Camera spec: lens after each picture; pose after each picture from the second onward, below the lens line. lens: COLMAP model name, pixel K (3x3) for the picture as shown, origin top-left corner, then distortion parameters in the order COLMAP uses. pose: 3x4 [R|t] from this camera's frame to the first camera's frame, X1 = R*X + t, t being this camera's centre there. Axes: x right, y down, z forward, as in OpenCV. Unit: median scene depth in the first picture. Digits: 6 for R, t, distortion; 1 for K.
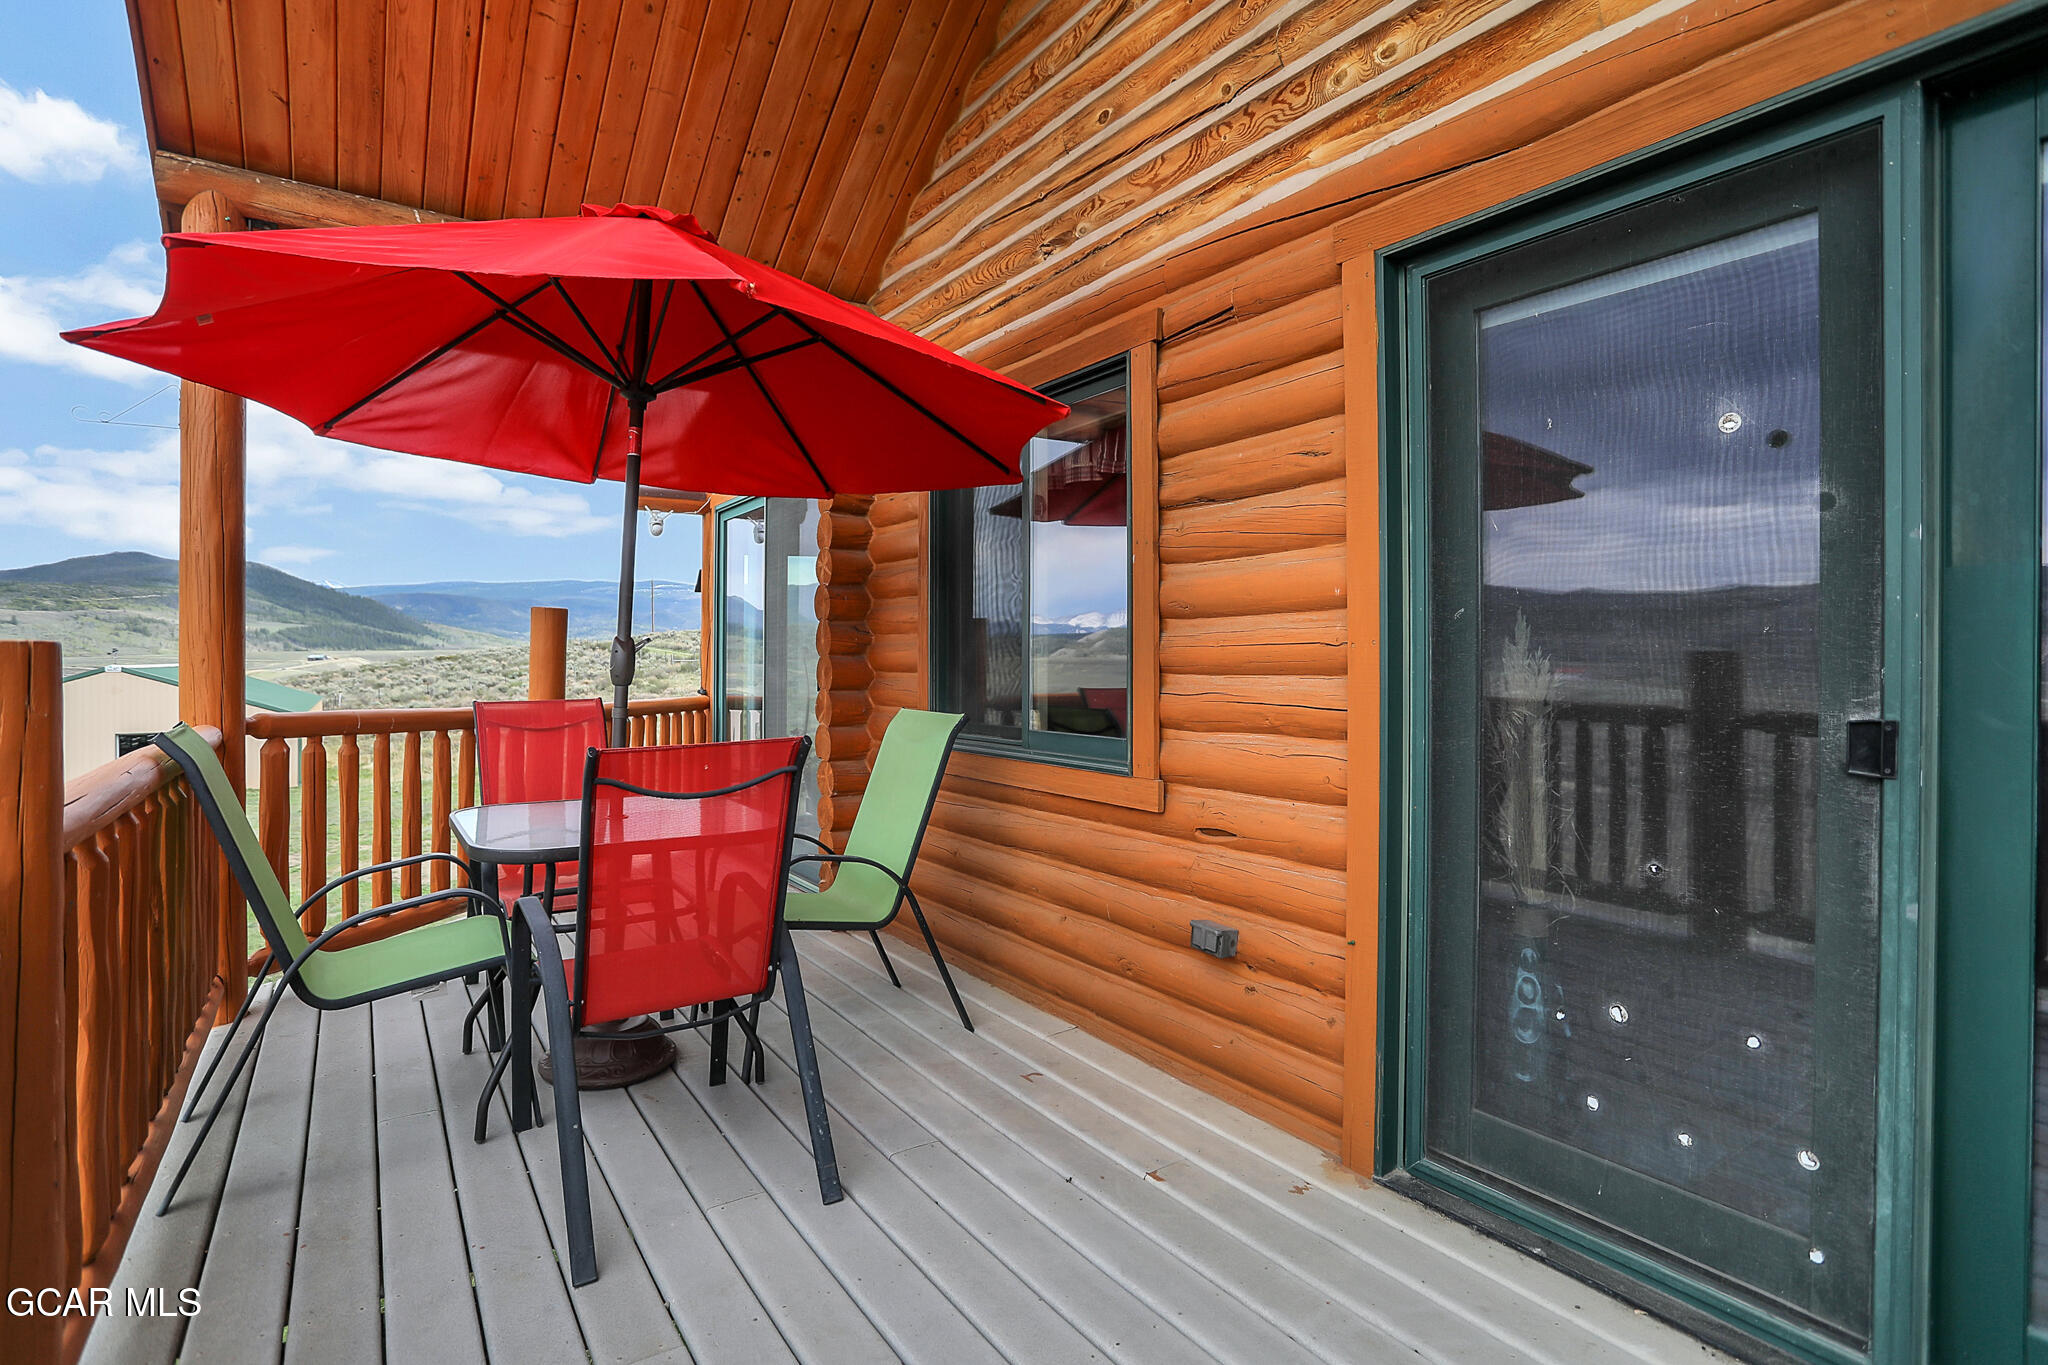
lens RADIAL K [[1011.4, 0, 1024.0], [0, 1011.4, 682.5], [0, 0, 1]] dist [-0.001306, 0.000082]
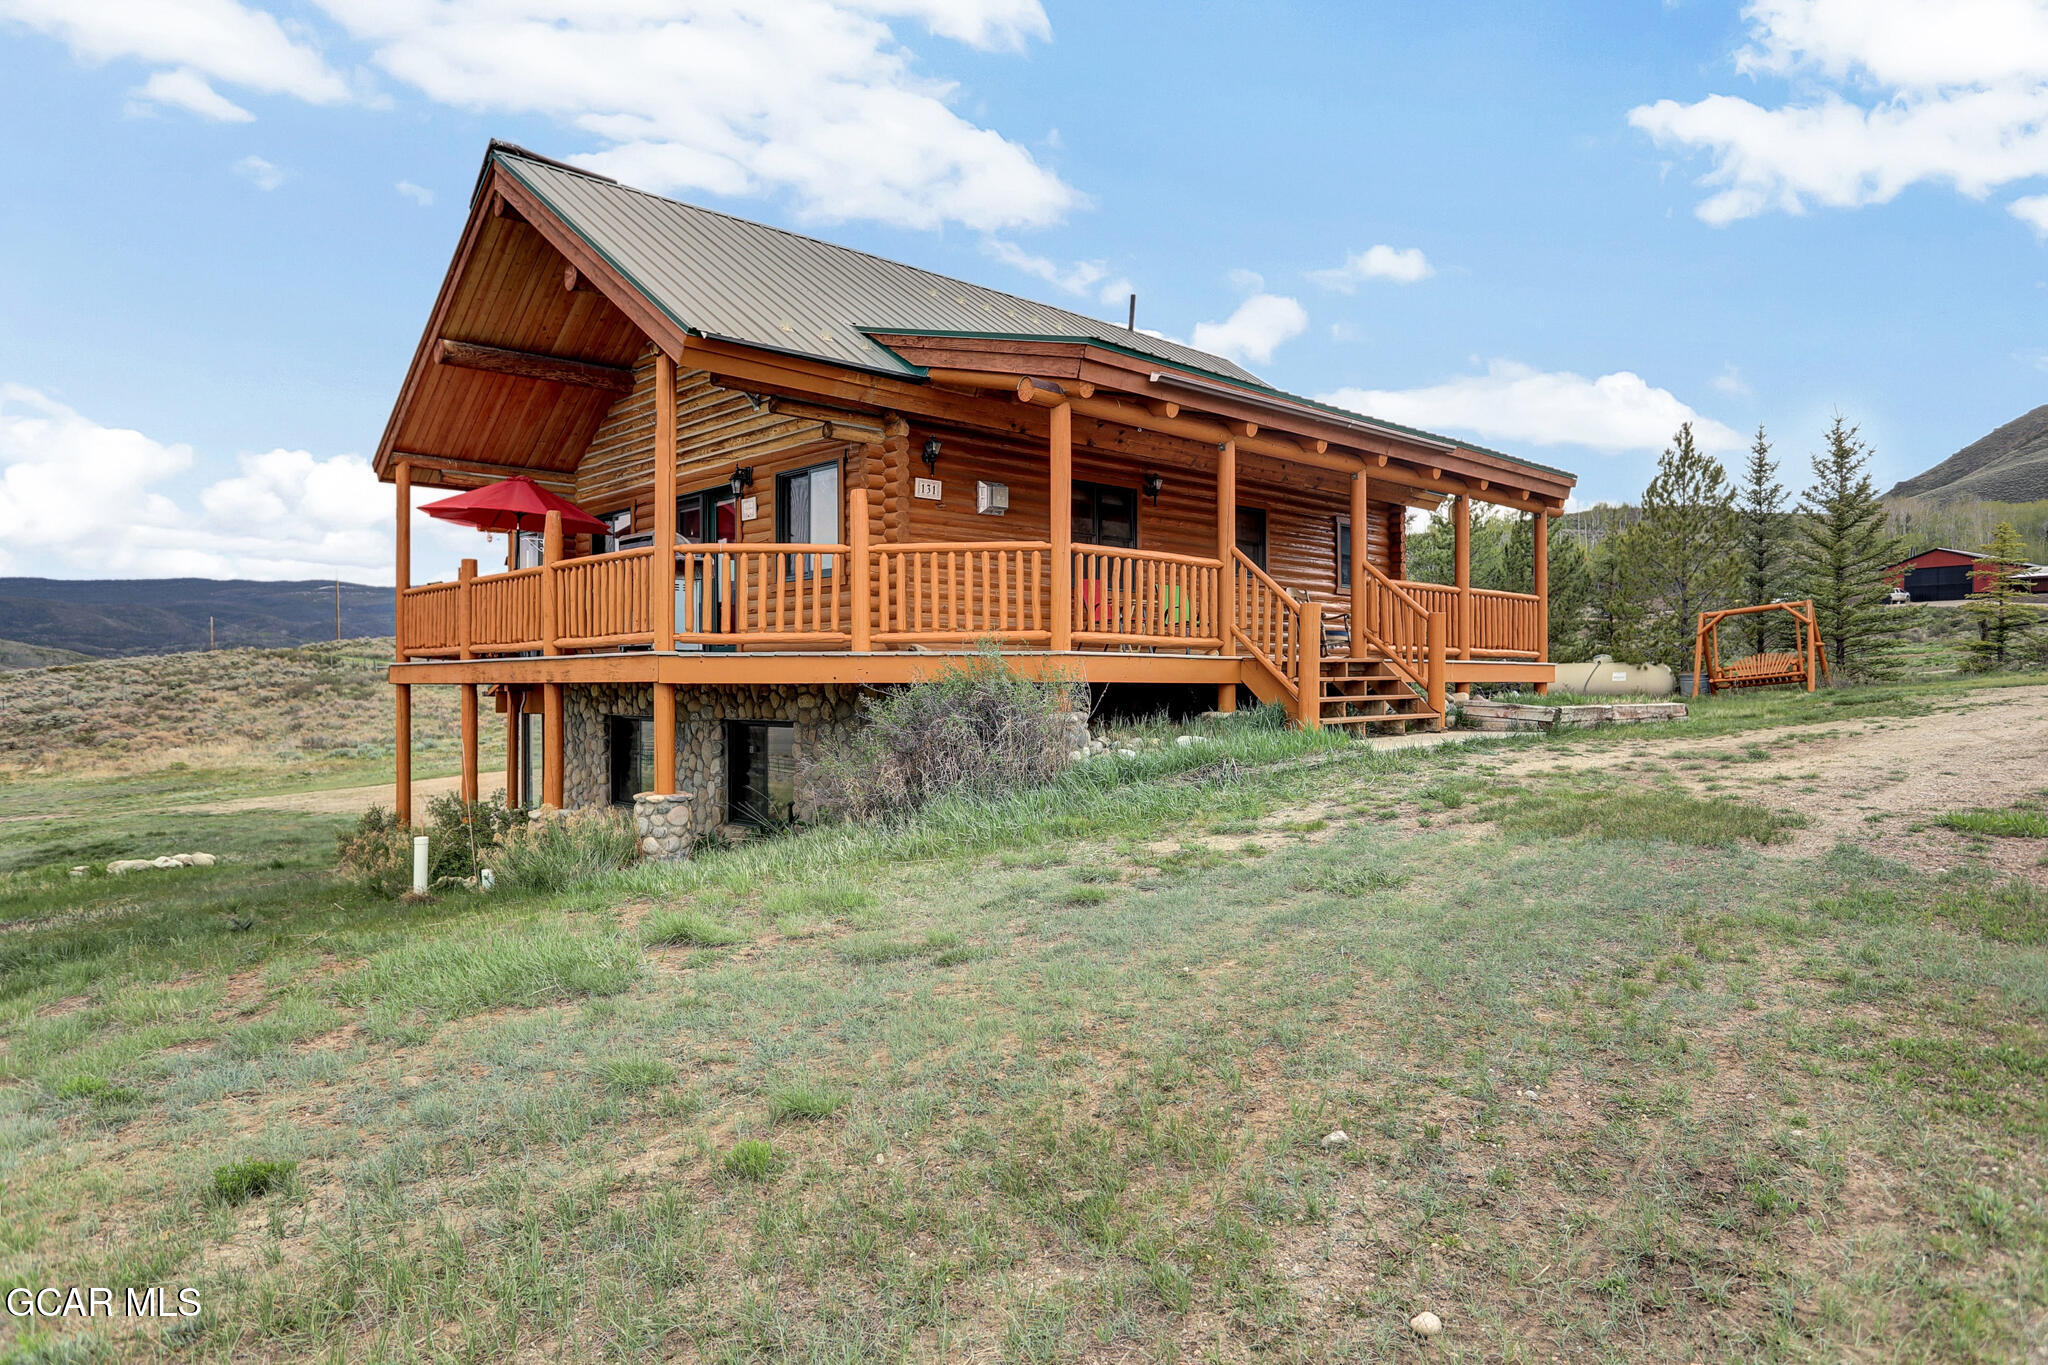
lens RADIAL K [[1184.9, 0, 1024.0], [0, 1184.9, 682.5], [0, 0, 1]] dist [-0.000258, 0.000029]
pose [[0.984189, -0.006352, 0.177010, 0.632102], [0.009226, 0.999839, -0.015418, 0.396208], [-0.176884, 0.016808, 0.984088, -3.207681]]
